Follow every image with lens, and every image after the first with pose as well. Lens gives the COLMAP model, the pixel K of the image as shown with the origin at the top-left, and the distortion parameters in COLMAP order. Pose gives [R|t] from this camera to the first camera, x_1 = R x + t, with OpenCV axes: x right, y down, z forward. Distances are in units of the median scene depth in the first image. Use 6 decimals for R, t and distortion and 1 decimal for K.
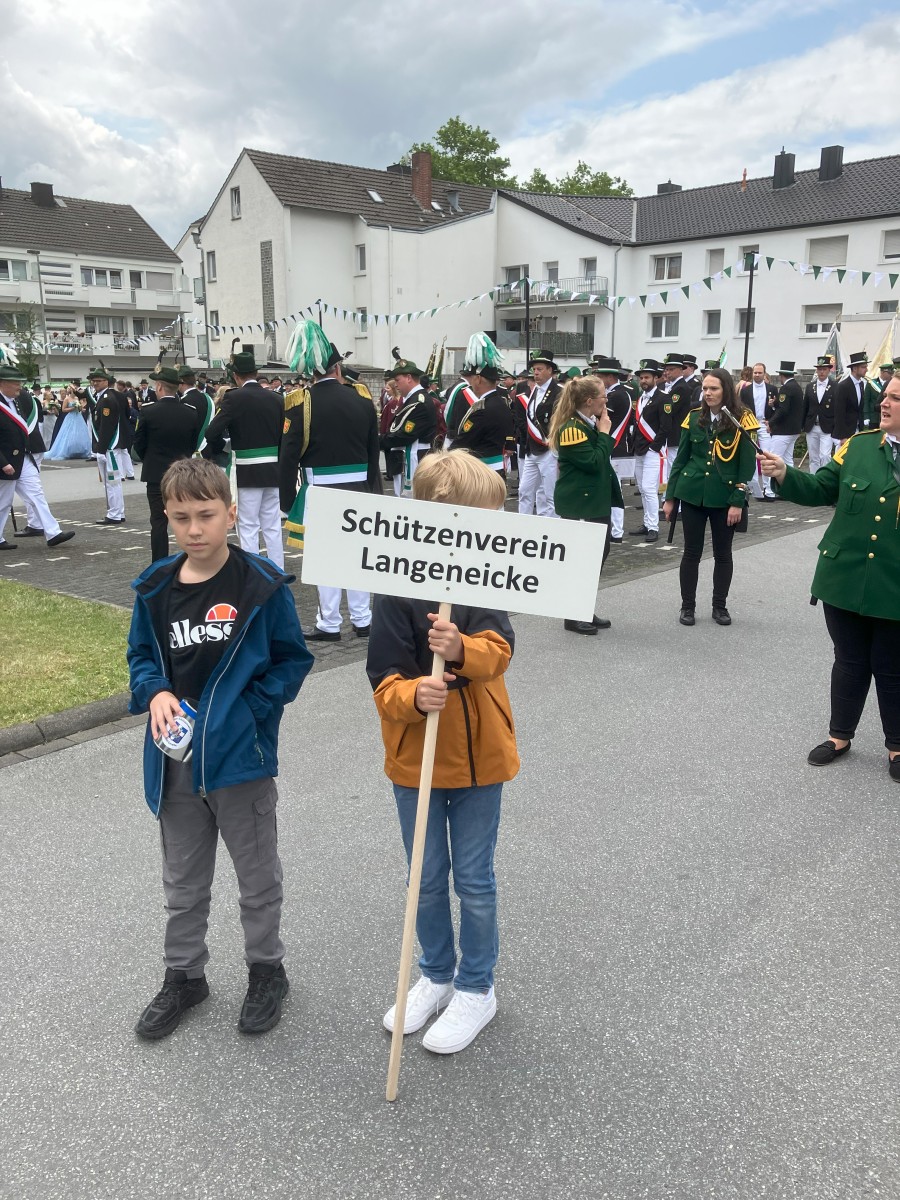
lens RADIAL K [[1011.3, 0, 446.4], [0, 1011.3, 599.3], [0, 0, 1]] dist [0.016683, -0.007846]
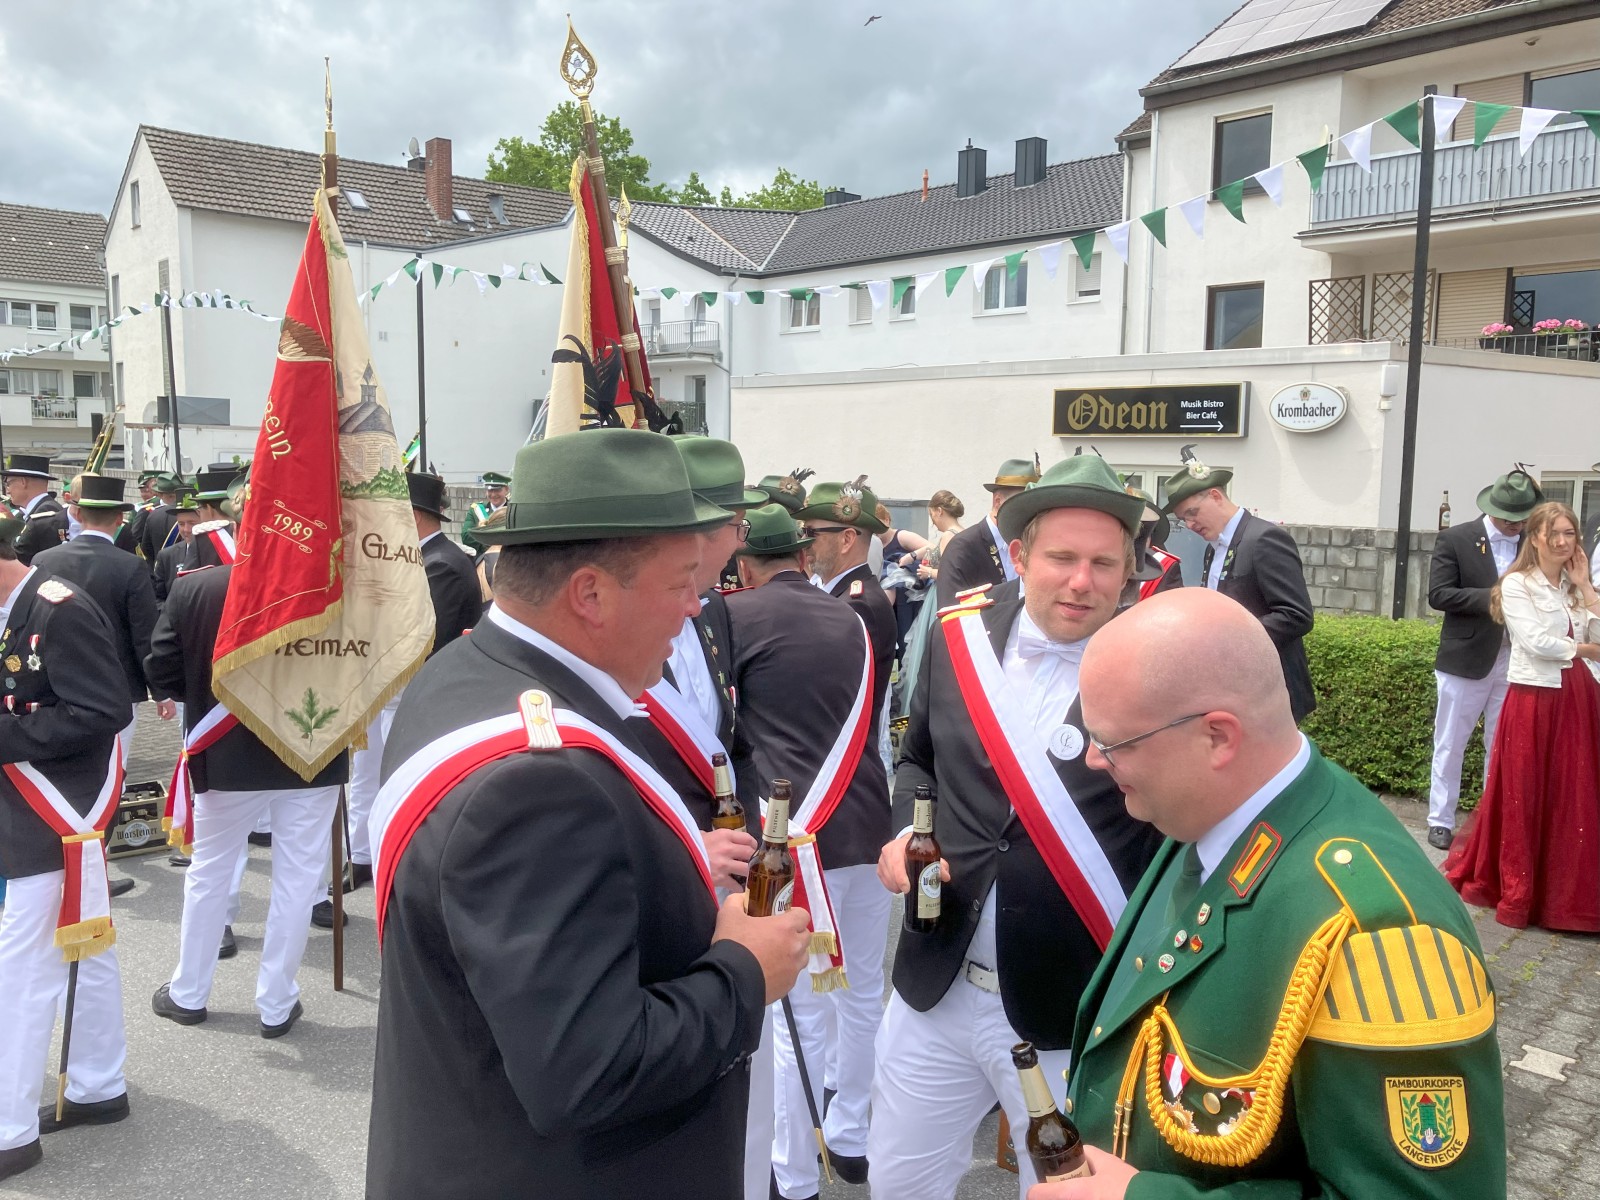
lens RADIAL K [[1348.5, 0, 800.1], [0, 1348.5, 598.5], [0, 0, 1]] dist [0.016683, -0.007846]
pose [[0.999907, 0.011772, 0.006922, 0.207432], [-0.010933, 0.993781, -0.110815, -0.036694], [-0.008183, 0.110729, 0.993817, 0.130312]]
